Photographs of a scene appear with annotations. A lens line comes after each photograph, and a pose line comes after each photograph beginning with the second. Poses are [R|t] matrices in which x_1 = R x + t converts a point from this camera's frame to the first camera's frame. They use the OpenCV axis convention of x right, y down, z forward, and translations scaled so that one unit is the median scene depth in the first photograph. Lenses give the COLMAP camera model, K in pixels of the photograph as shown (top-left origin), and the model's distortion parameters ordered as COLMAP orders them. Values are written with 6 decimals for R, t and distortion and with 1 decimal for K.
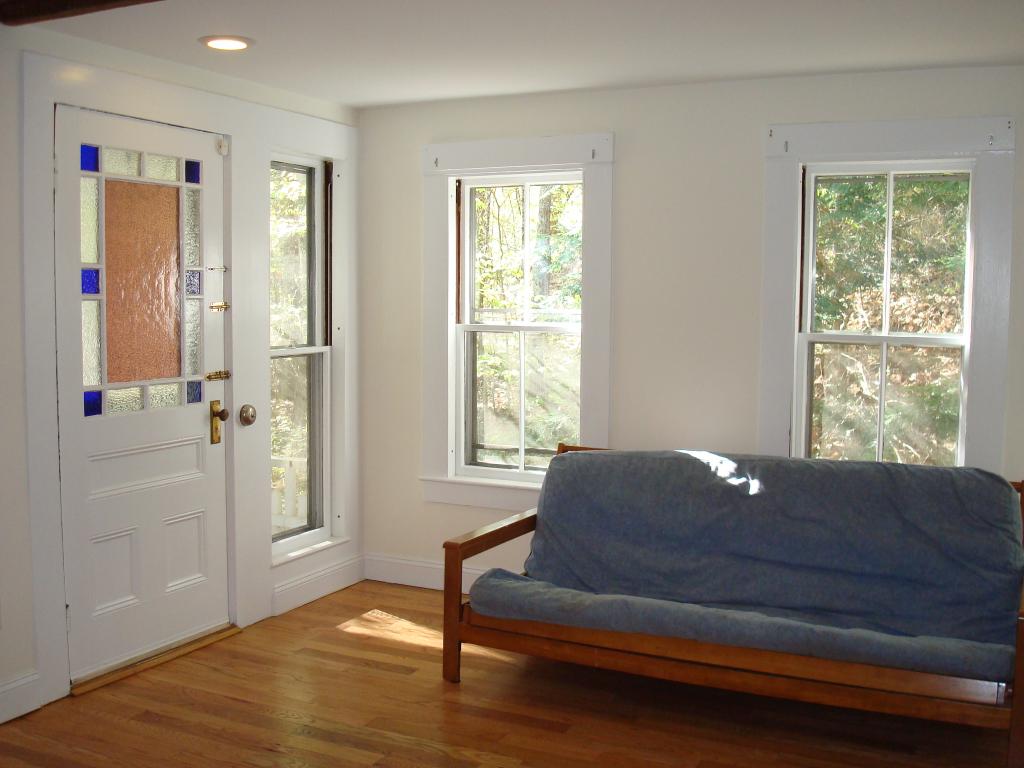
lens RADIAL K [[1065.7, 0, 512.0], [0, 1065.7, 384.0], [0, 0, 1]] dist [-0.070408, -0.121086]
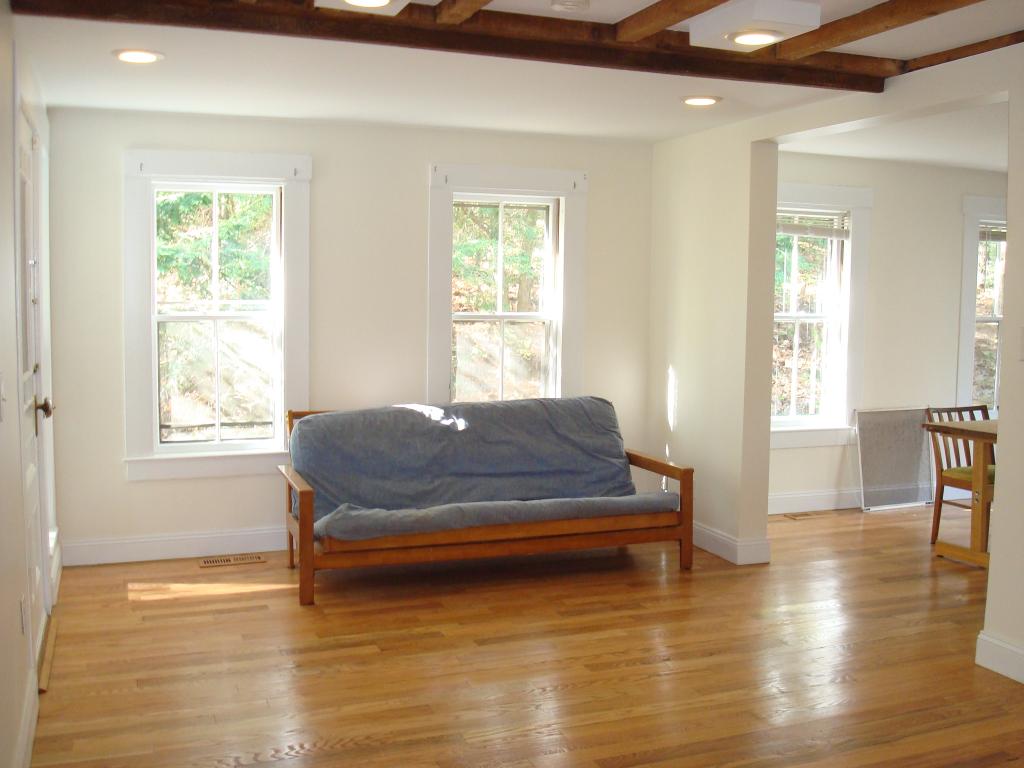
lens RADIAL K [[1065.7, 0, 512.0], [0, 1065.7, 384.0], [0, 0, 1]] dist [-0.070408, -0.121086]
pose [[0.686223, -0.068460, 0.724162, -0.730256], [0.061346, 0.997461, 0.036165, -0.003120], [-0.724800, 0.019608, 0.688681, -0.018864]]
